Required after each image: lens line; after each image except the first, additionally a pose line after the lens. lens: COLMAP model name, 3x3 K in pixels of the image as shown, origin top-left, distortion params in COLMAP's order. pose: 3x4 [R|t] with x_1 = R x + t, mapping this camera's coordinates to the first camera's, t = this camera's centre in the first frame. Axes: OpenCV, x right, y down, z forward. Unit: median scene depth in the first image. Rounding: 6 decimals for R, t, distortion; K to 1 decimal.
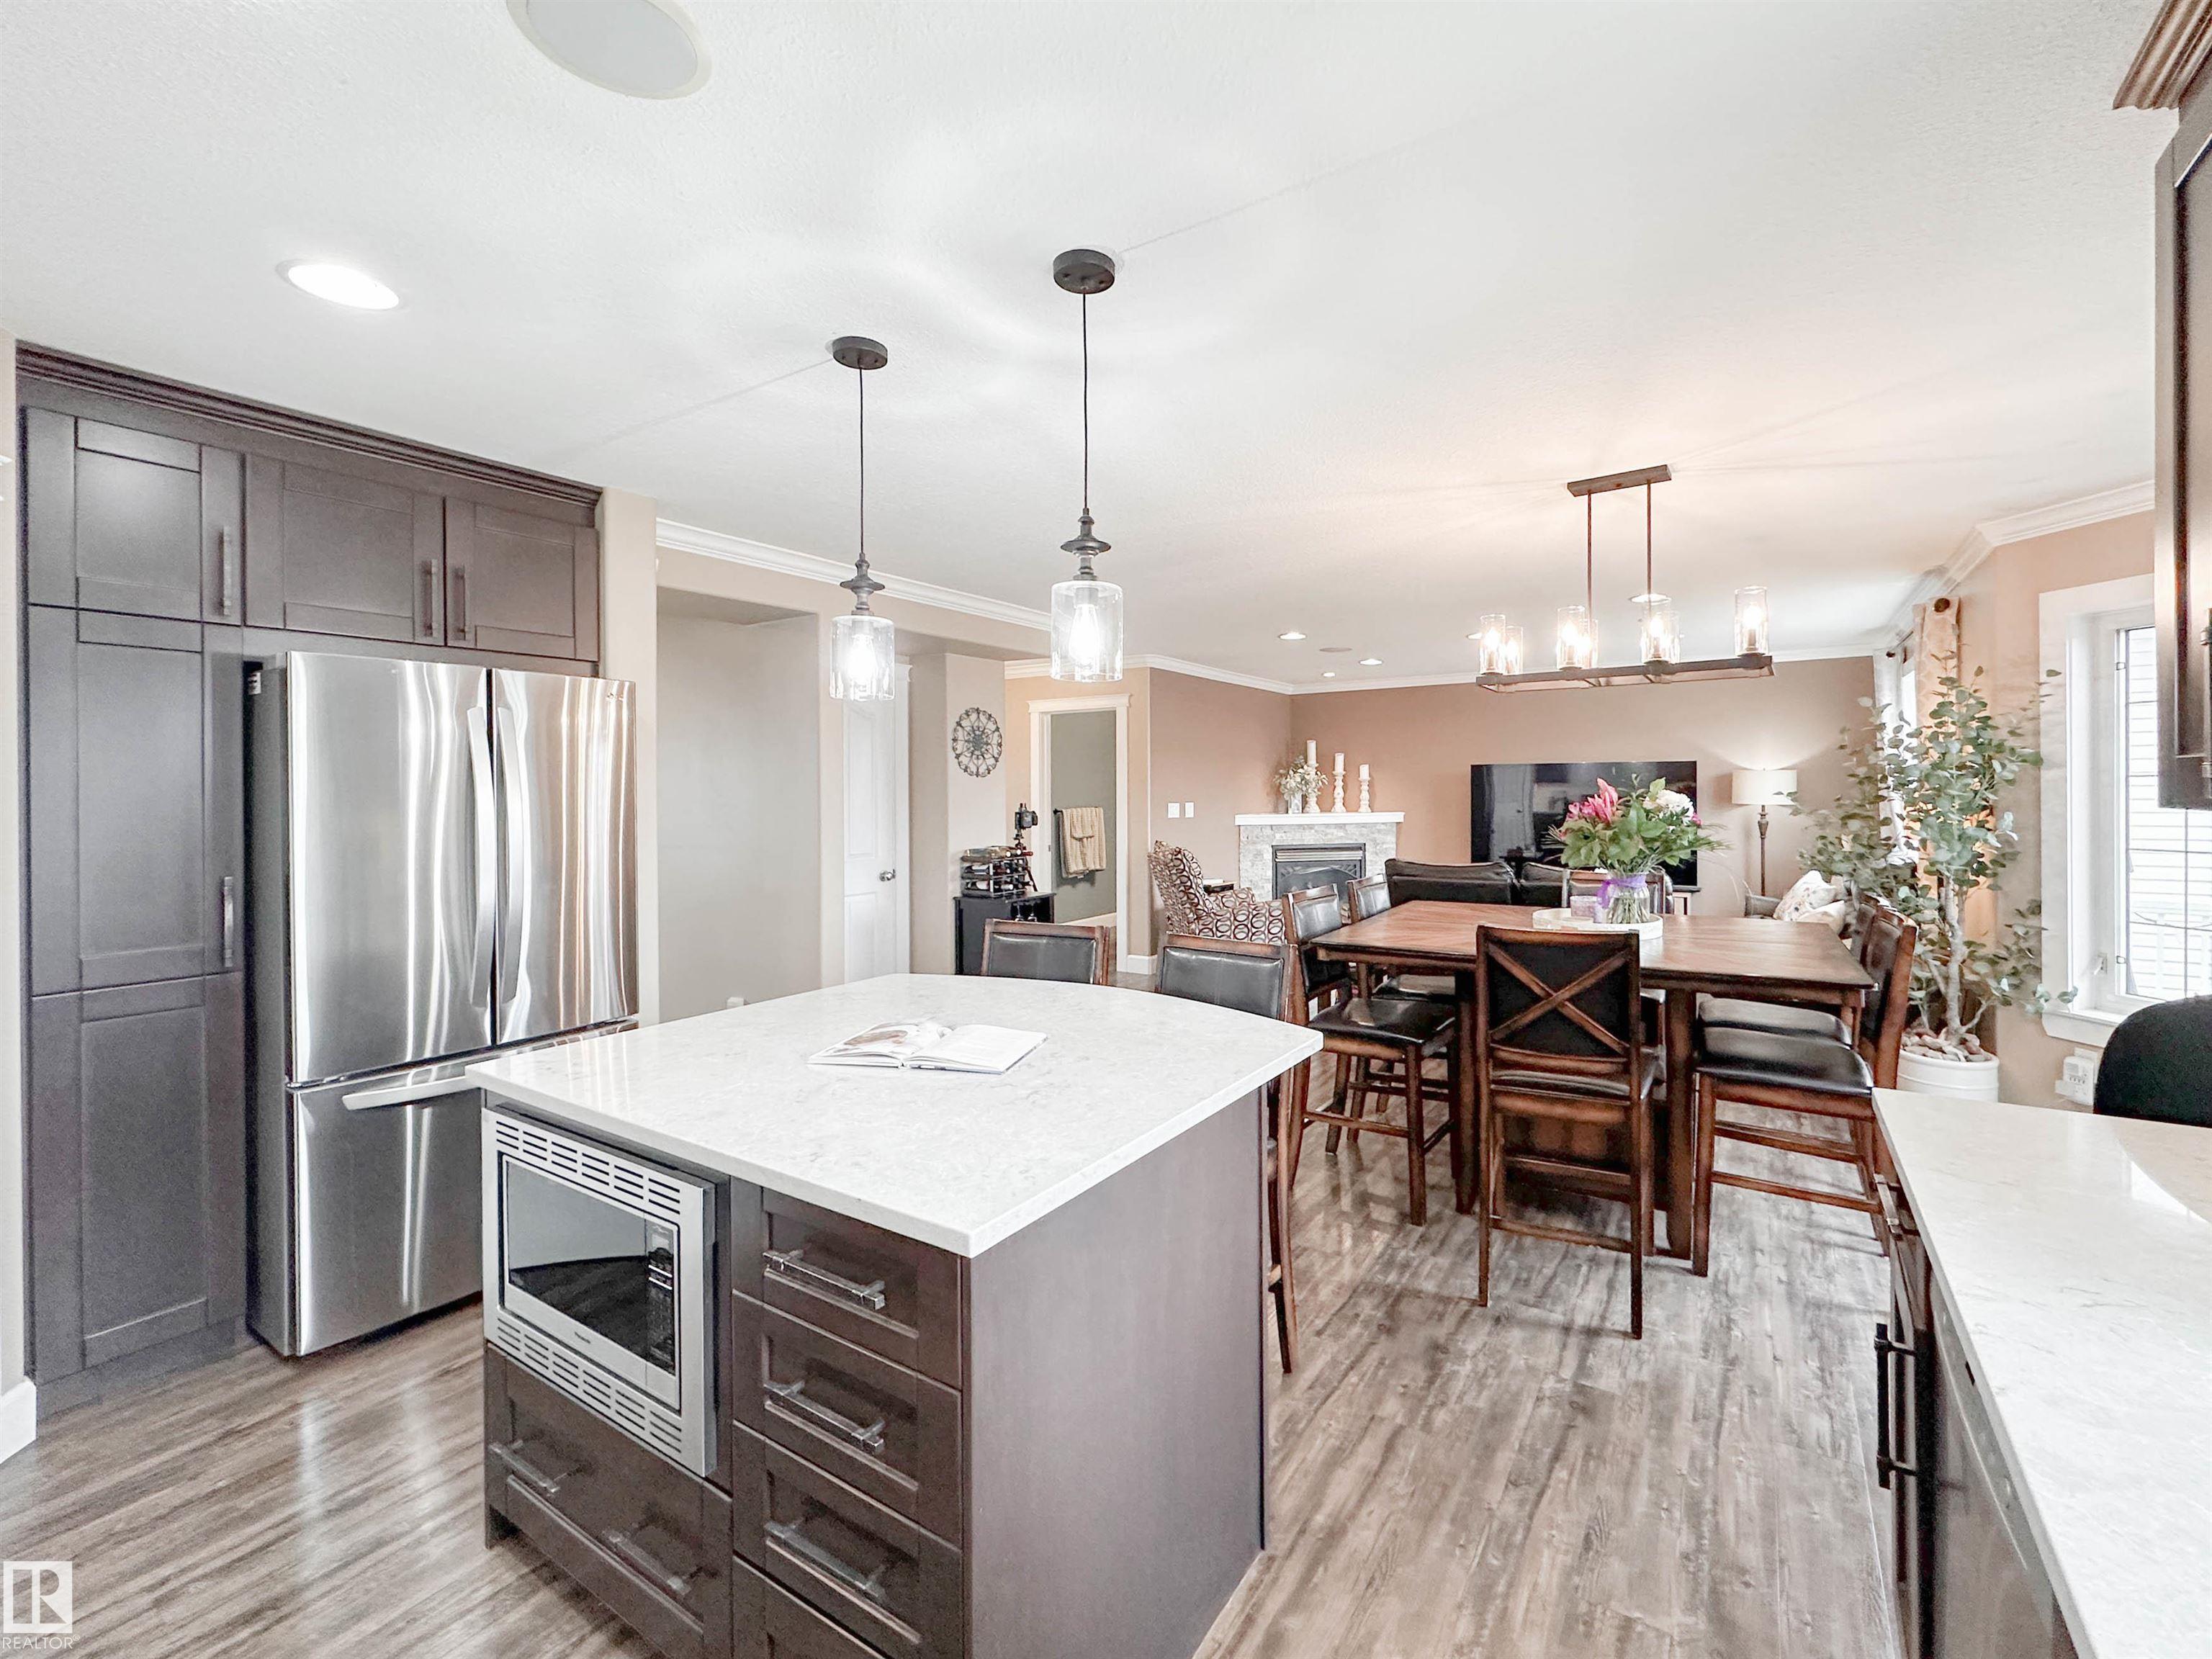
lens RADIAL K [[951.9, 0, 1169.5], [0, 951.9, 797.3], [0, 0, 1]] dist [-0.000462, 0.000221]
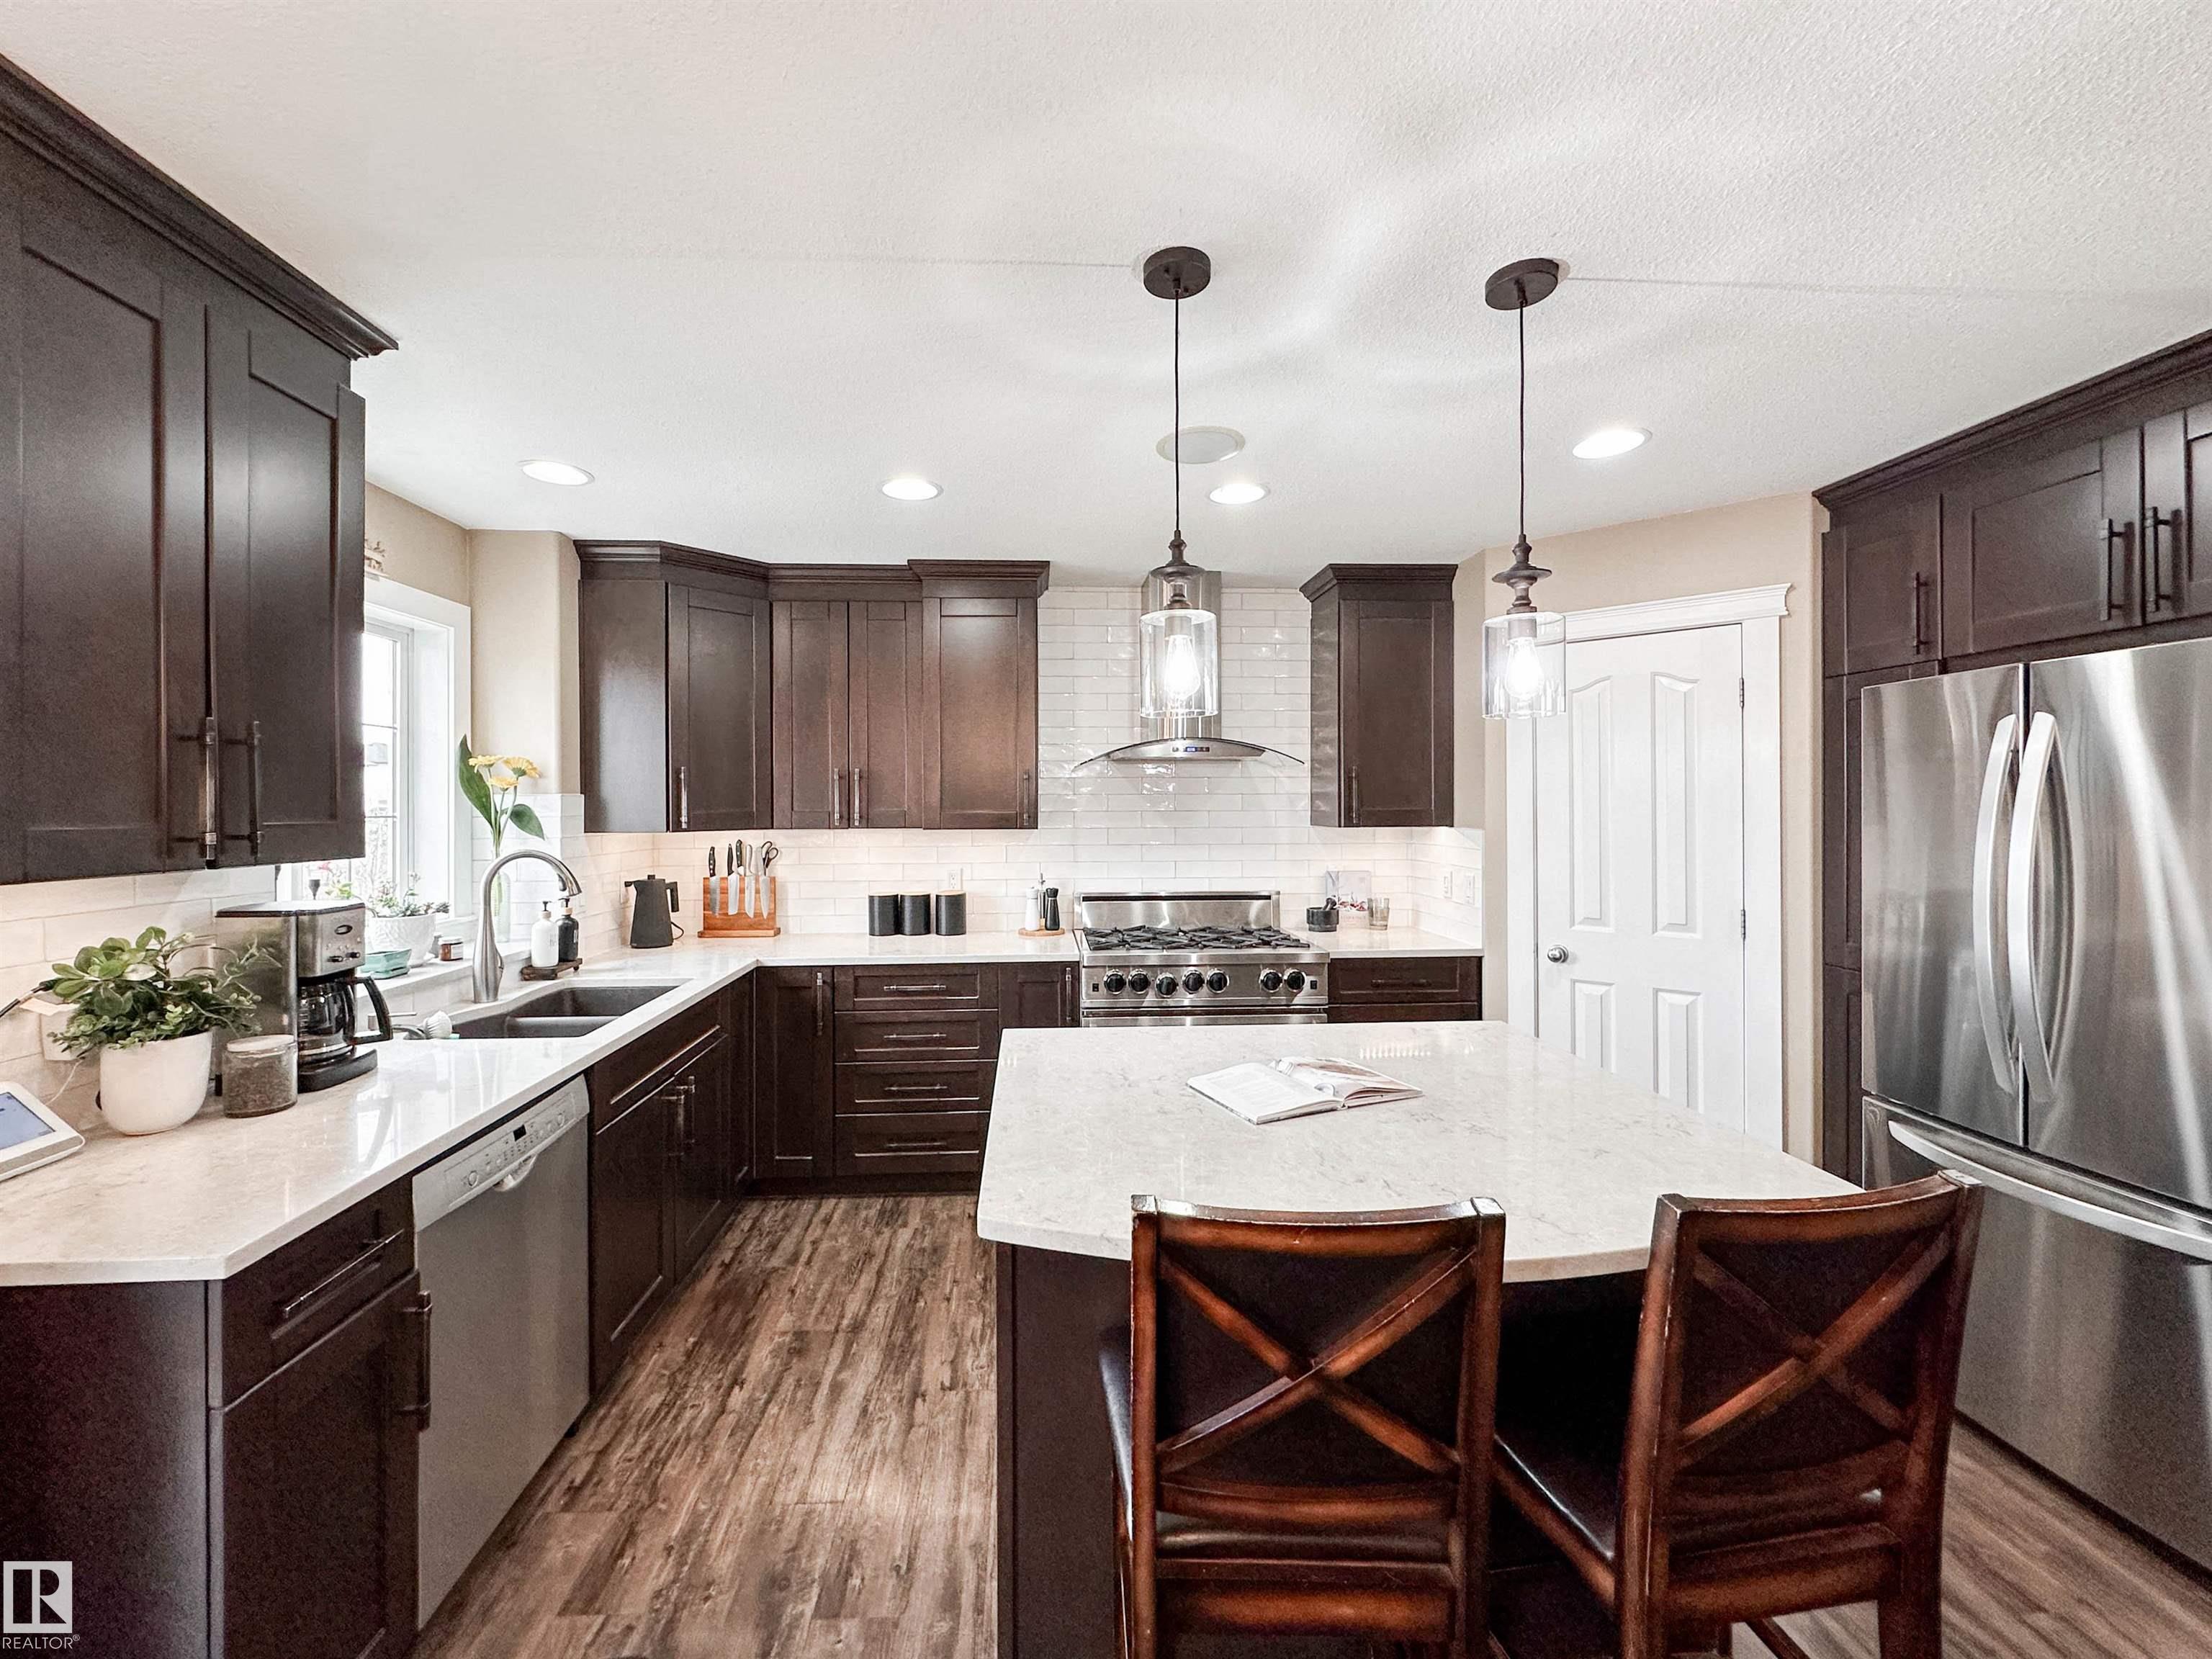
lens RADIAL K [[899.1, 0, 1068.9], [0, 899.1, 812.5], [0, 0, 1]] dist [-0.002892, -0.000046]
pose [[-0.829464, 0.014028, -0.558383, 0.273927], [0.004596, 0.999822, 0.018292, -0.026425], [0.558541, 0.012606, -0.829381, 0.905282]]
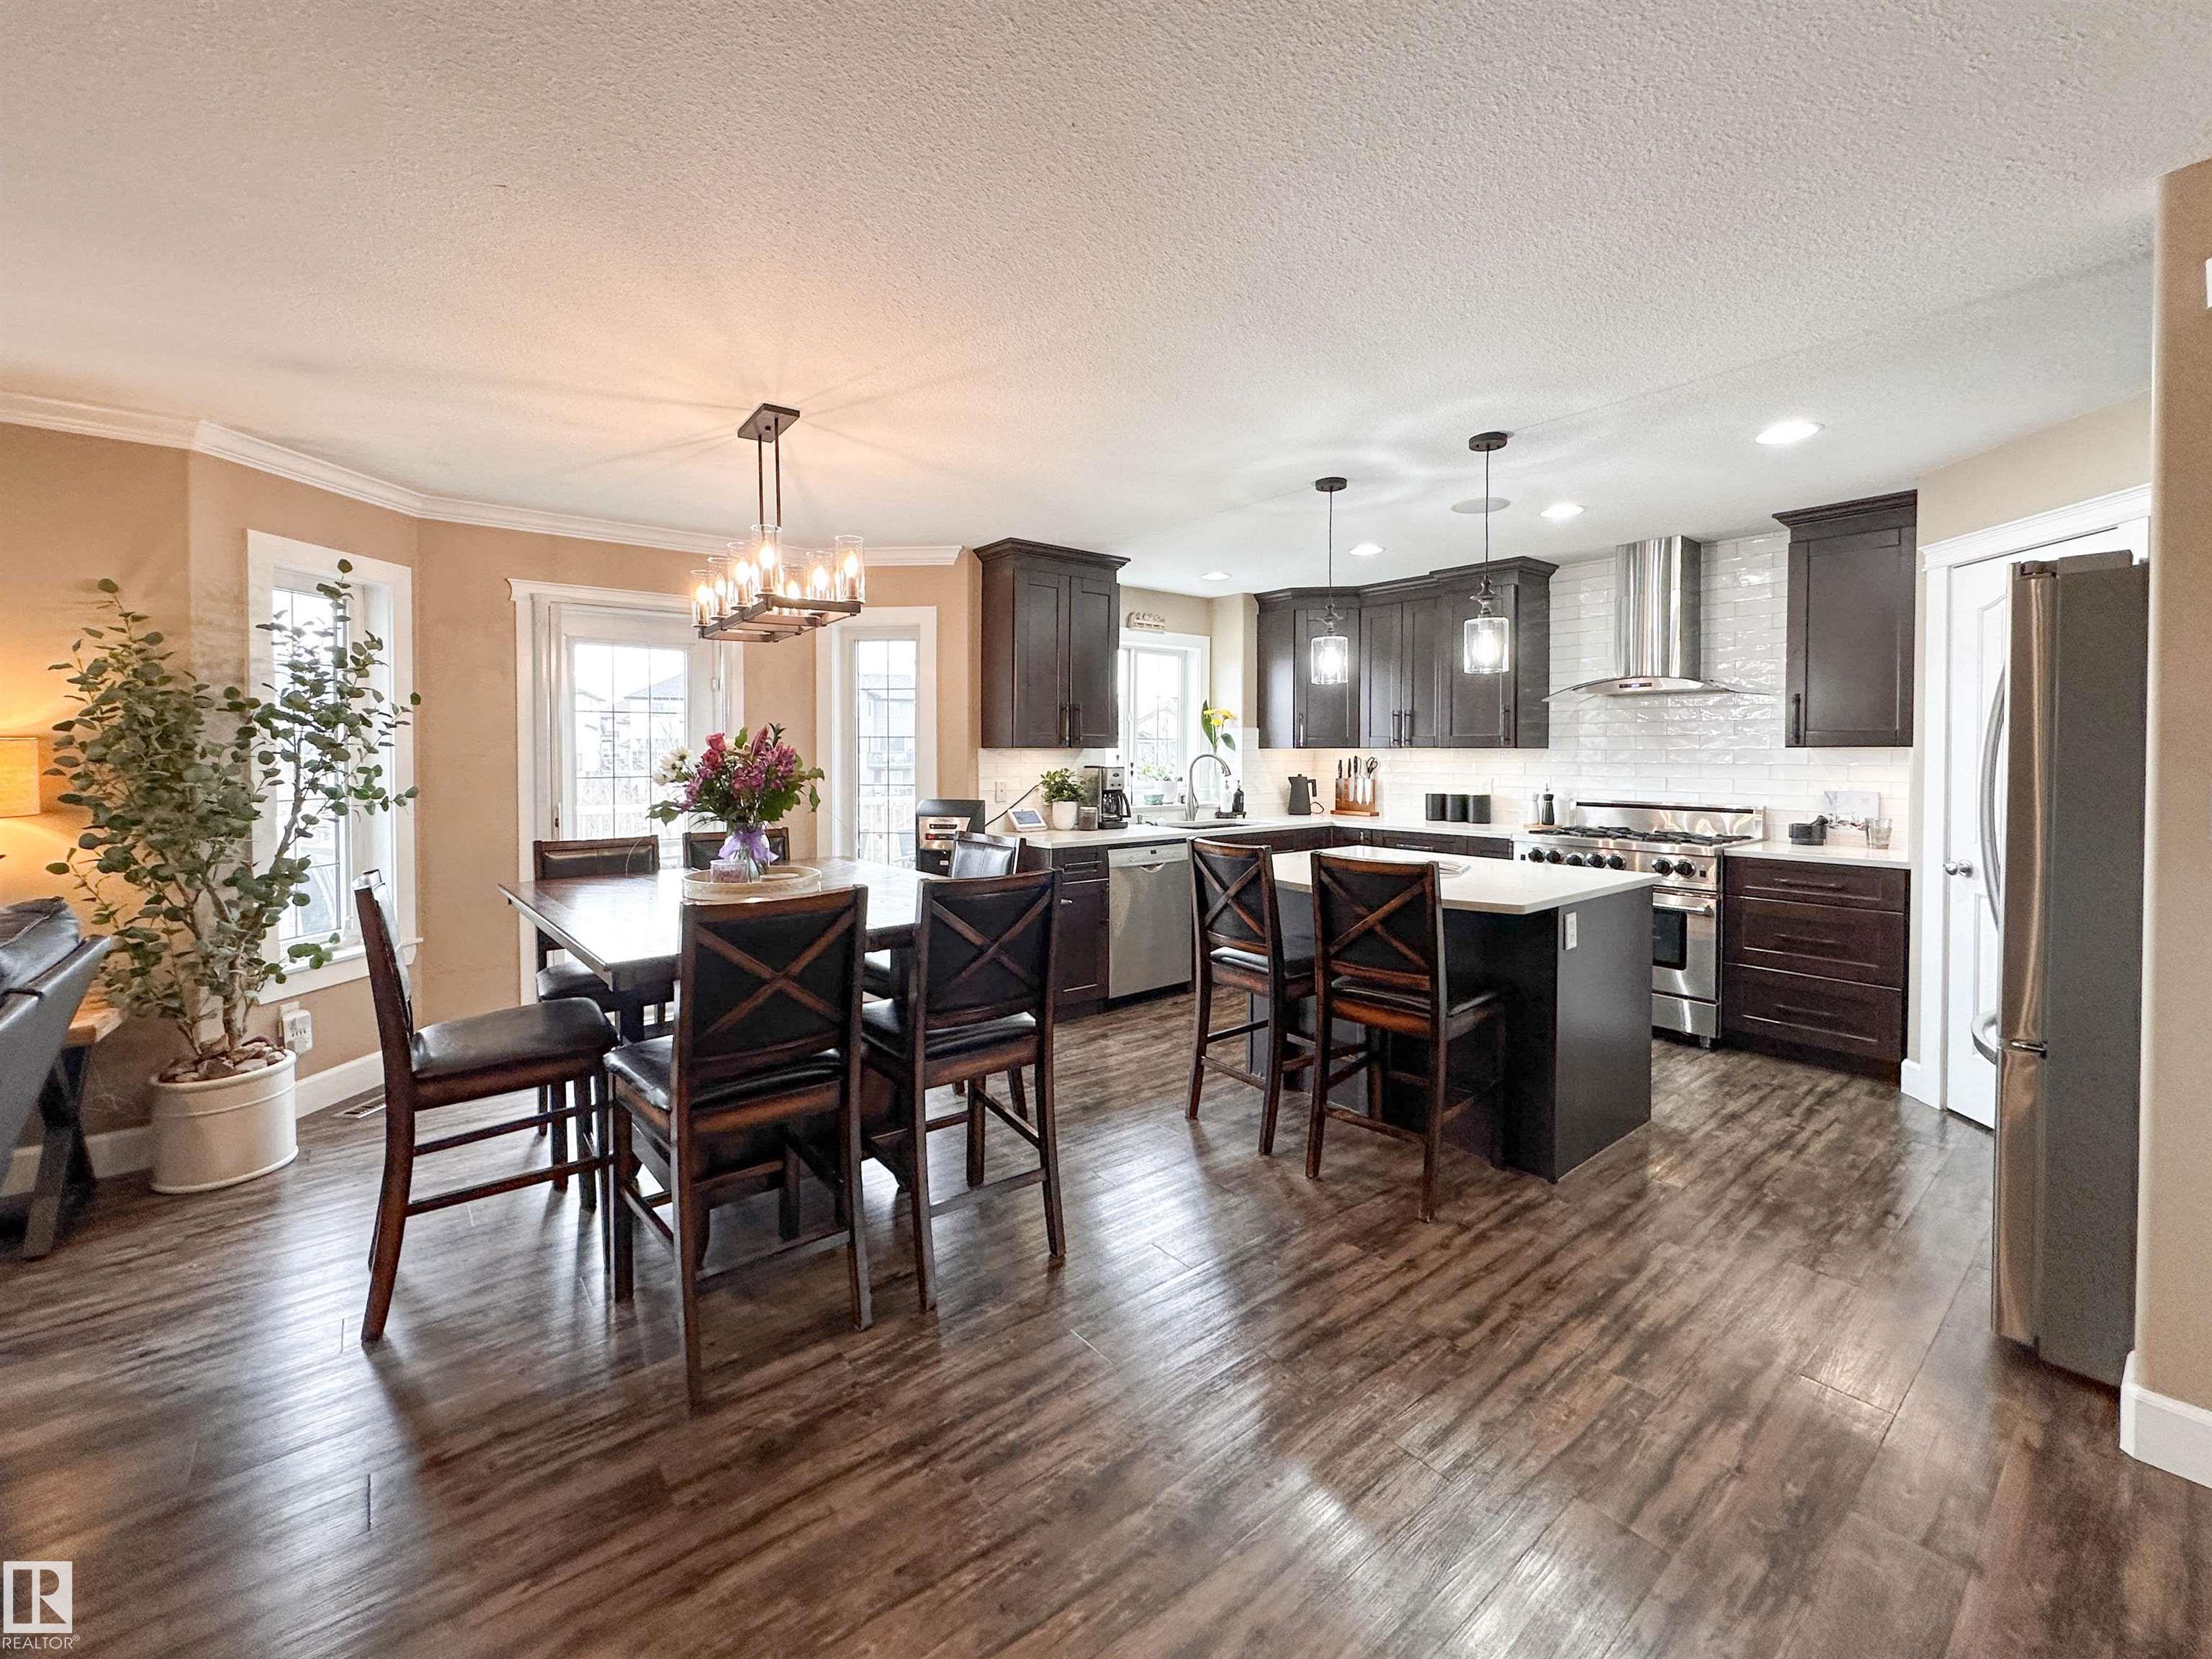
lens RADIAL K [[899.3, 0, 1089.3], [0, 899.3, 759.8], [0, 0, 1]] dist [-0.001831, -0.000376]
pose [[-0.939151, 0.002229, 0.343496, -0.147724], [0.007807, 0.999859, 0.014857, 0.005128], [-0.343415, 0.016634, -0.939037, 1.654681]]
